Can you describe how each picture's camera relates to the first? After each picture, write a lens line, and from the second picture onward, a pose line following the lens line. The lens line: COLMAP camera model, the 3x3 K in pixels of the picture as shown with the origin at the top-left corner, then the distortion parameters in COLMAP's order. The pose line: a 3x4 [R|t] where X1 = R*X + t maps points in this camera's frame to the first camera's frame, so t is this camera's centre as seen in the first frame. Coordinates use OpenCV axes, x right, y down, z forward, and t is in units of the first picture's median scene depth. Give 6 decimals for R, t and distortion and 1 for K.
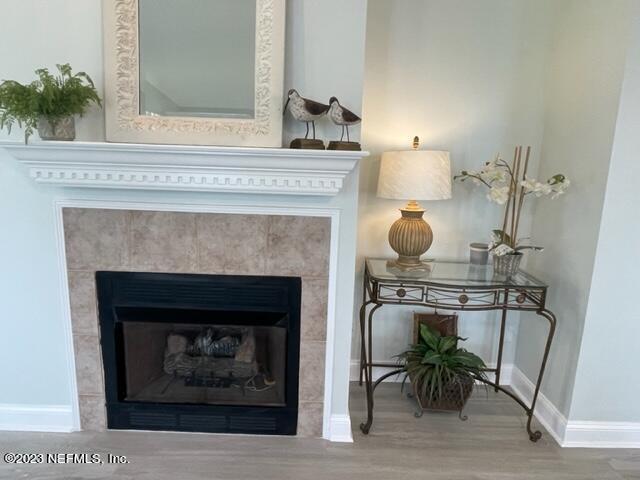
lens RADIAL K [[397.3, 0, 320.0], [0, 397.3, 240.0], [0, 0, 1]] dist [-0.015788, 0.001432]
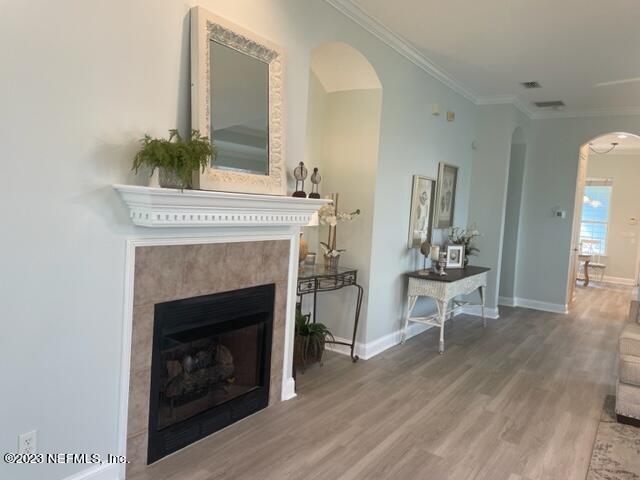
lens RADIAL K [[482.6, 0, 320.0], [0, 482.6, 240.0], [0, 0, 1]] dist [-0.003603, -0.005455]
pose [[0.555244, -0.066056, 0.829060, -1.409528], [0.127654, 0.991798, -0.006471, -0.028966], [-0.821832, 0.109426, 0.559122, -0.121319]]
